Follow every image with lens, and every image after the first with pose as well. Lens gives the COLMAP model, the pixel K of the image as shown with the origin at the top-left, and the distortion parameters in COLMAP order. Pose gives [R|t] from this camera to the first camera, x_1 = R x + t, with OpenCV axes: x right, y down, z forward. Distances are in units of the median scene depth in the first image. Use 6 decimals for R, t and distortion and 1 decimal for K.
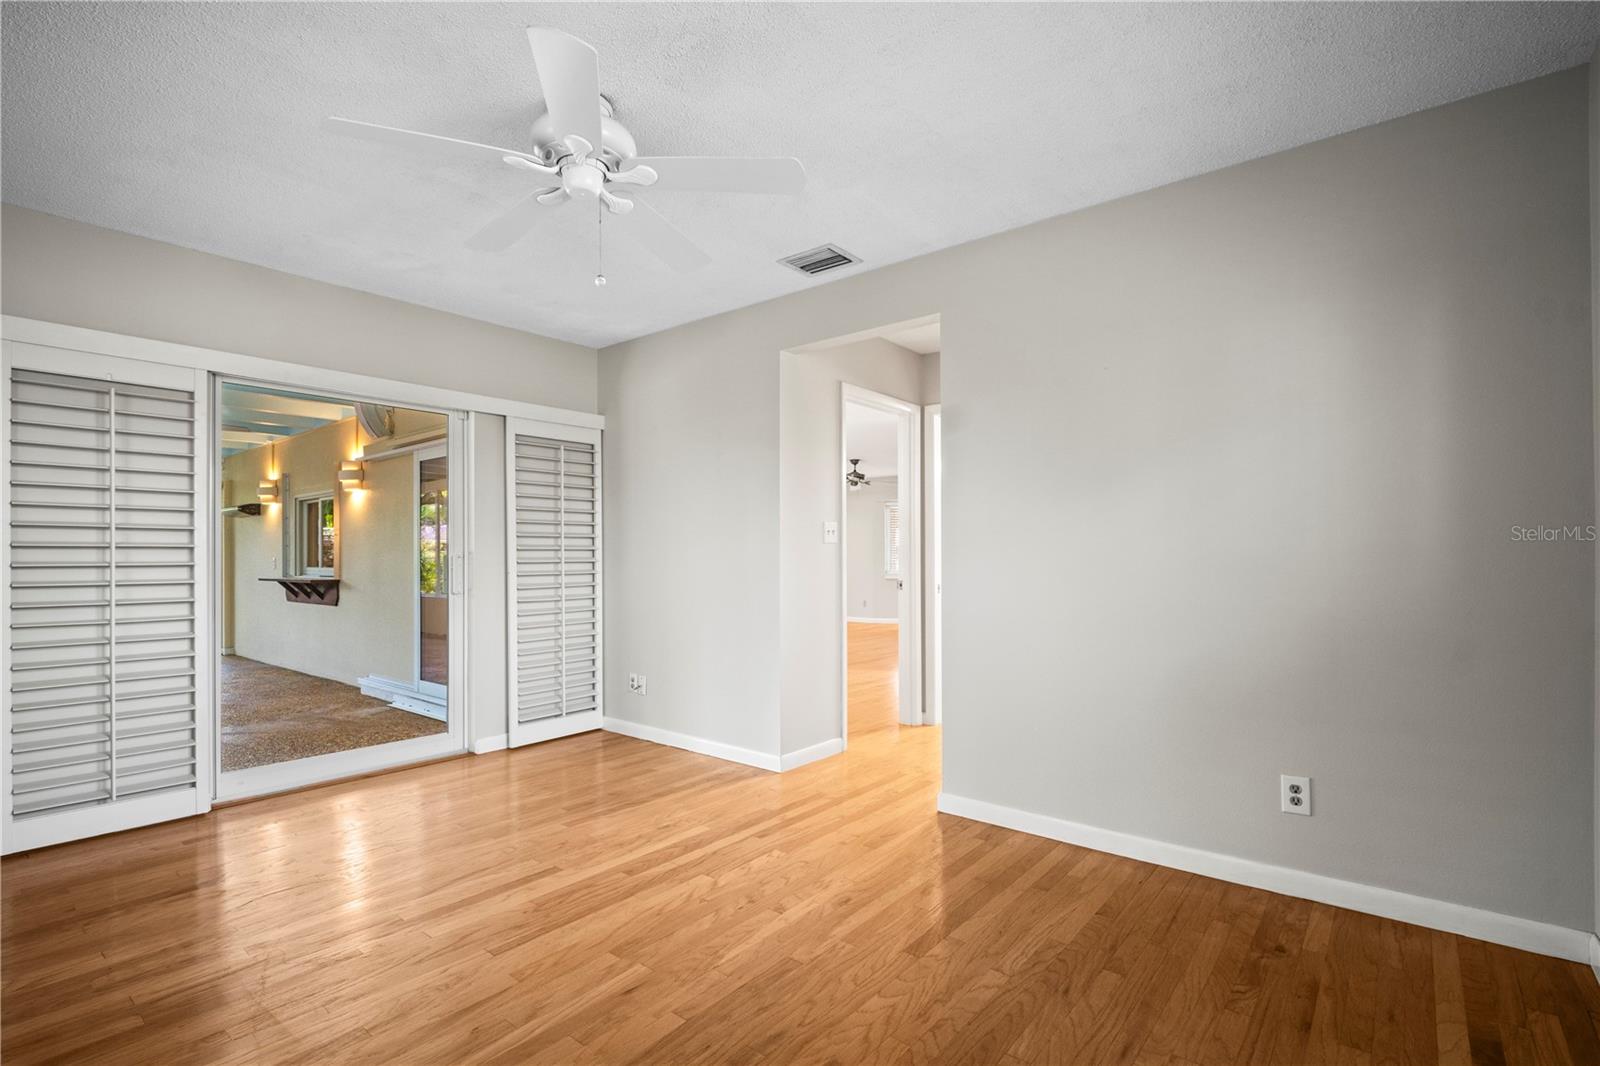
lens RADIAL K [[752.5, 0, 766.9], [0, 752.5, 549.7], [0, 0, 1]] dist [-0.001070, -0.000532]
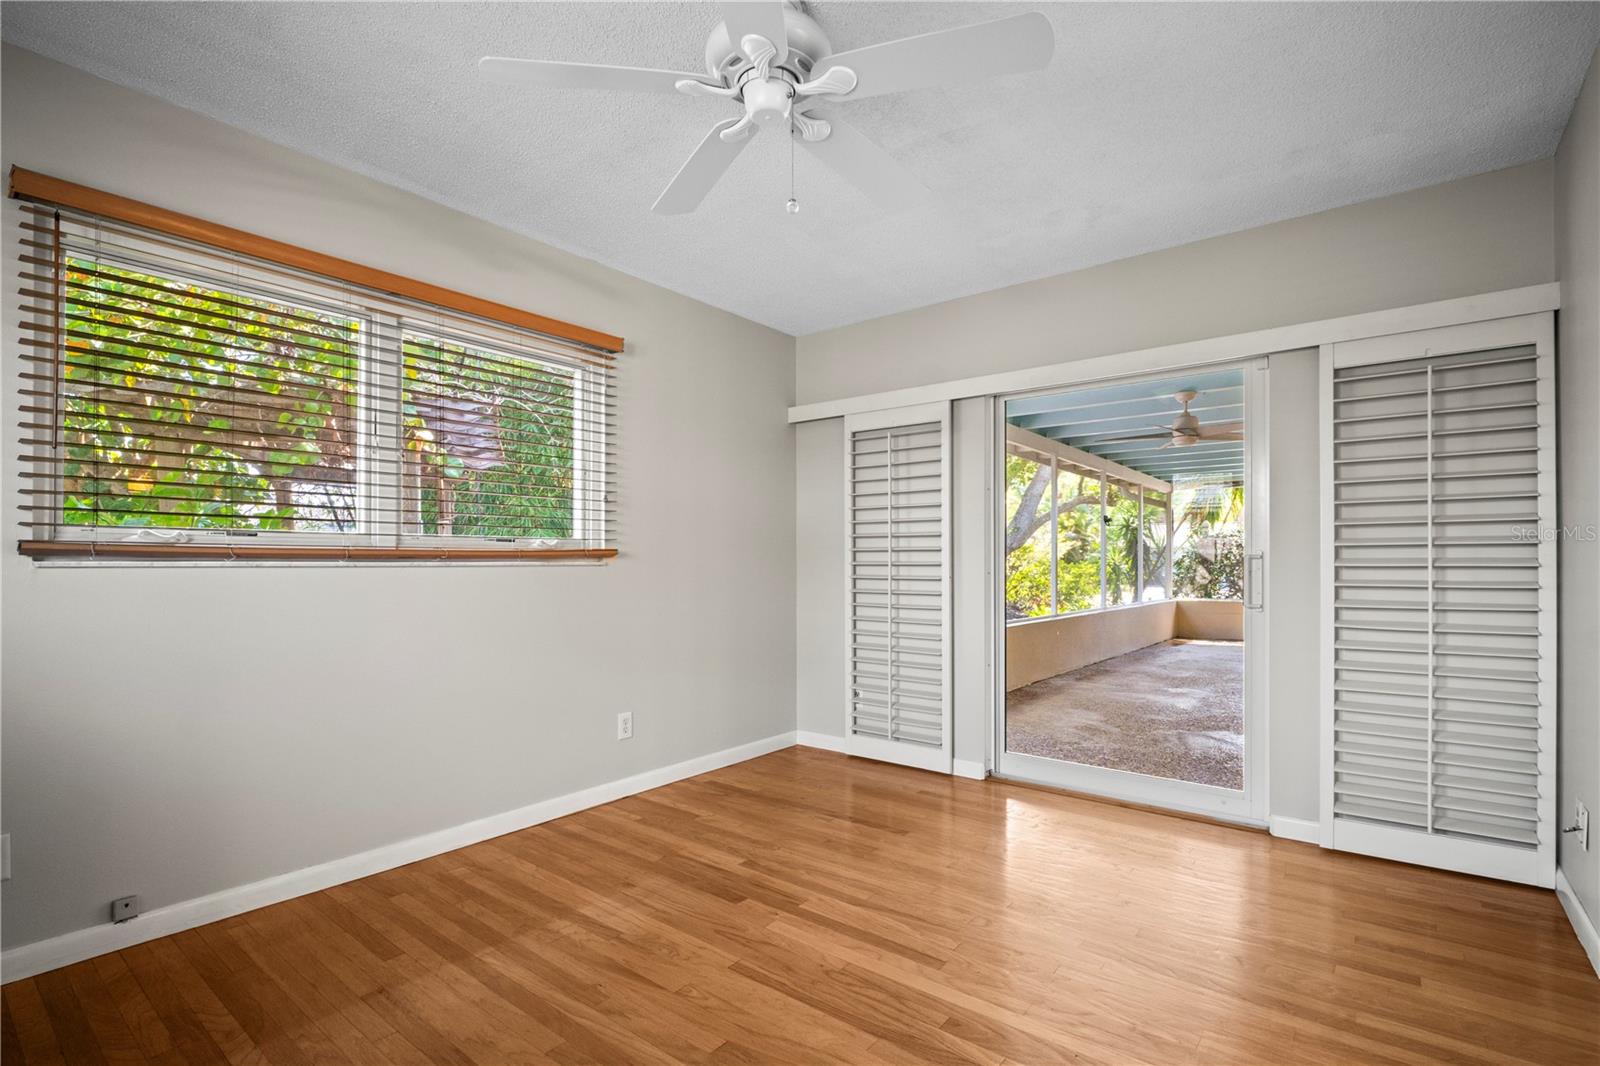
lens RADIAL K [[752.5, 0, 800.1], [0, 752.5, 545.1], [0, 0, 1]] dist [-0.001070, -0.000532]
pose [[0.038322, -0.016354, -0.999132, 0.464284], [0.011681, 0.999805, -0.015917, 0.006281], [0.999197, -0.011060, 0.038506, 0.788575]]
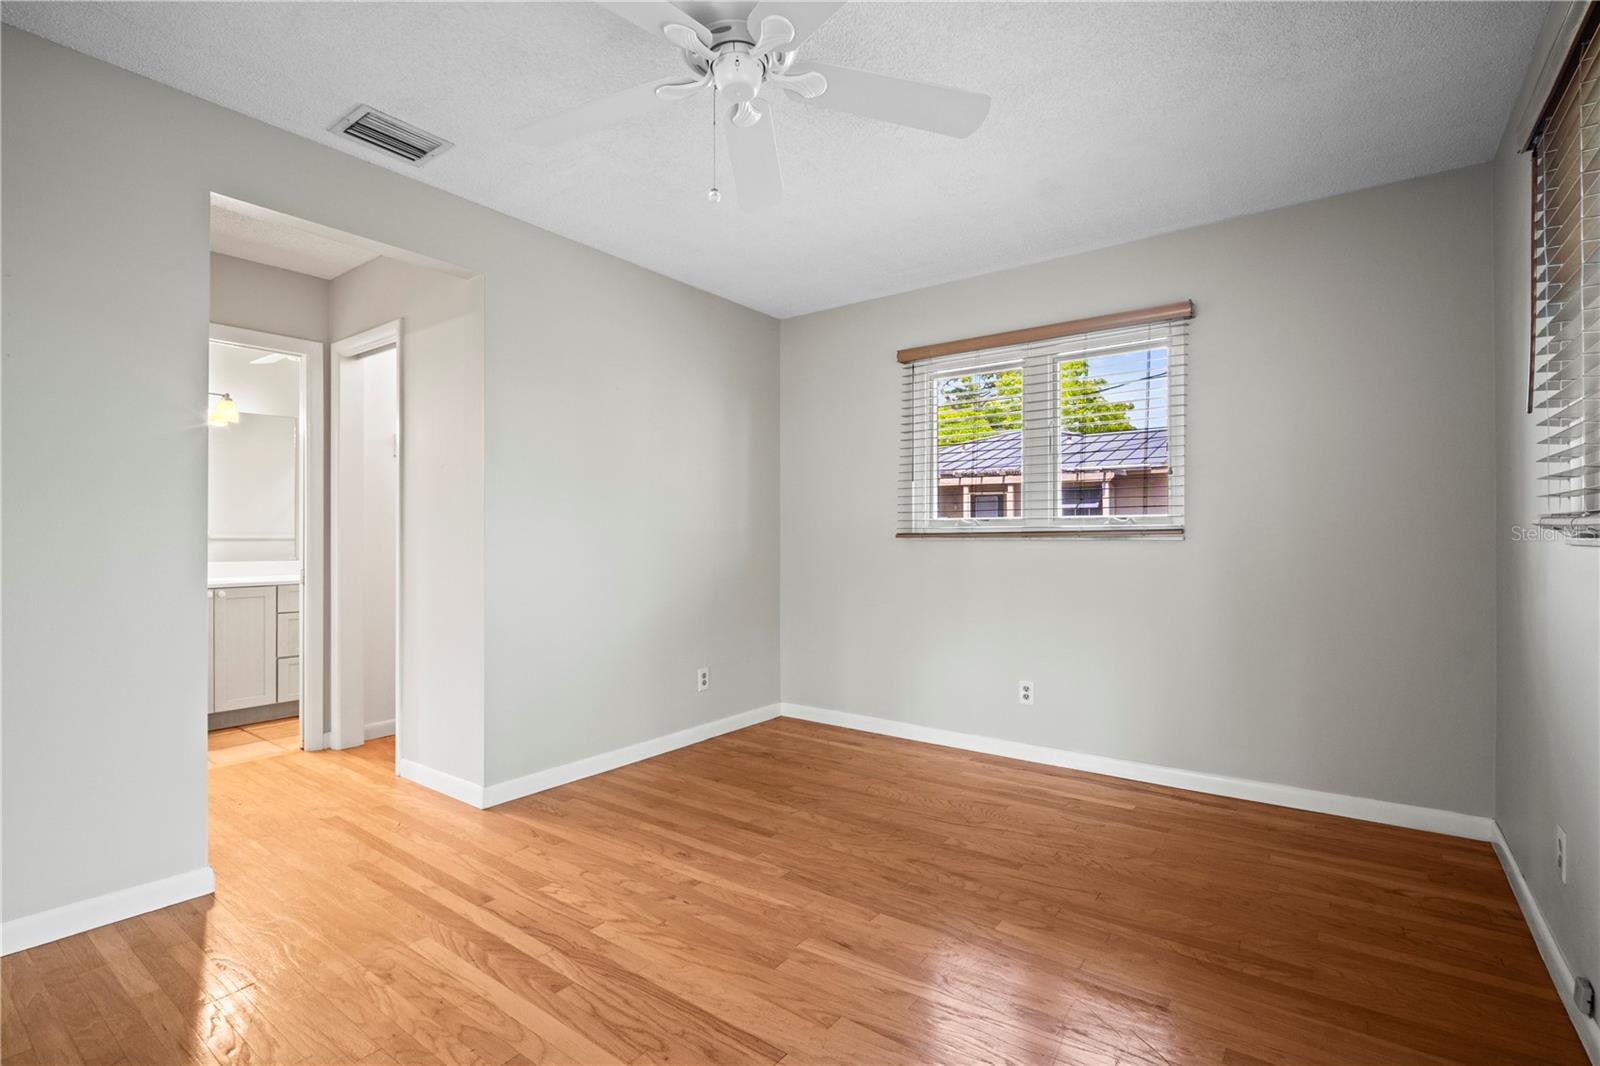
lens RADIAL K [[752.5, 0, 800.8], [0, 752.5, 542.2], [0, 0, 1]] dist [-0.001070, -0.000532]
pose [[-0.069169, -0.007642, 0.997576, -0.838157], [-0.008269, 0.999941, 0.007087, 0.007272], [-0.997571, -0.007758, -0.069228, 0.774892]]
